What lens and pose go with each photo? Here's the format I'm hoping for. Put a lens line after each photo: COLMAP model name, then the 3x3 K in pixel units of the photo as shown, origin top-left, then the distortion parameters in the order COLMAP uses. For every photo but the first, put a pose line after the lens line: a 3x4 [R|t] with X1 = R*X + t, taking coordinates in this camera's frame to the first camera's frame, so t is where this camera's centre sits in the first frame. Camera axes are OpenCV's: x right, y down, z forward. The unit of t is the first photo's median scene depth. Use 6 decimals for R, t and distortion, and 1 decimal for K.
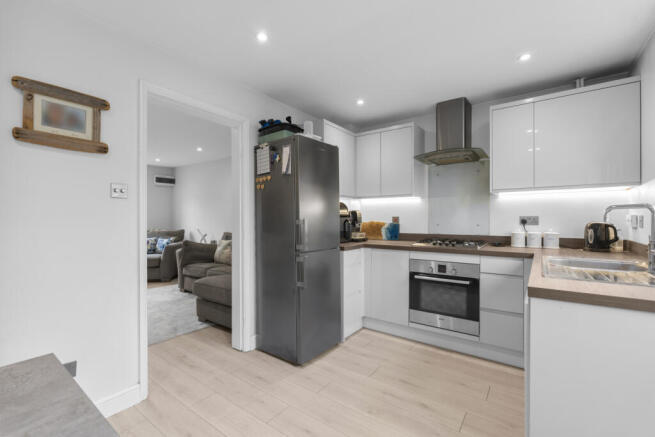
lens RADIAL K [[293.1, 0, 332.5], [0, 293.1, 220.8], [0, 0, 1]] dist [-0.004869, 0.000906]
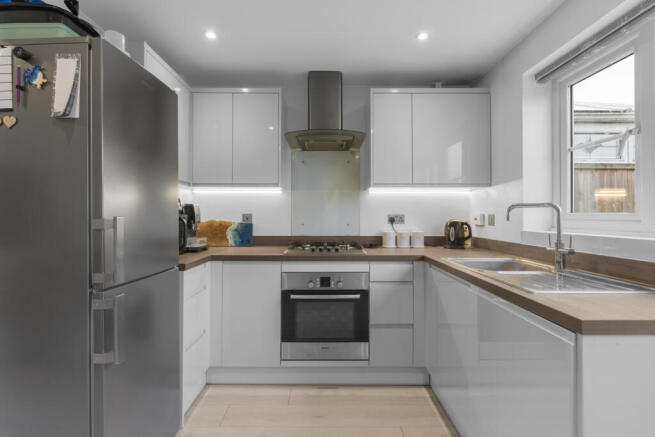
lens RADIAL K [[305.6, 0, 329.0], [0, 305.6, 212.1], [0, 0, 1]] dist [-0.000657, -0.000208]
pose [[0.808230, 0.009775, 0.588786, -0.092668], [0.001808, 0.999816, -0.019082, -0.004085], [-0.588864, 0.016487, 0.808064, 0.338721]]
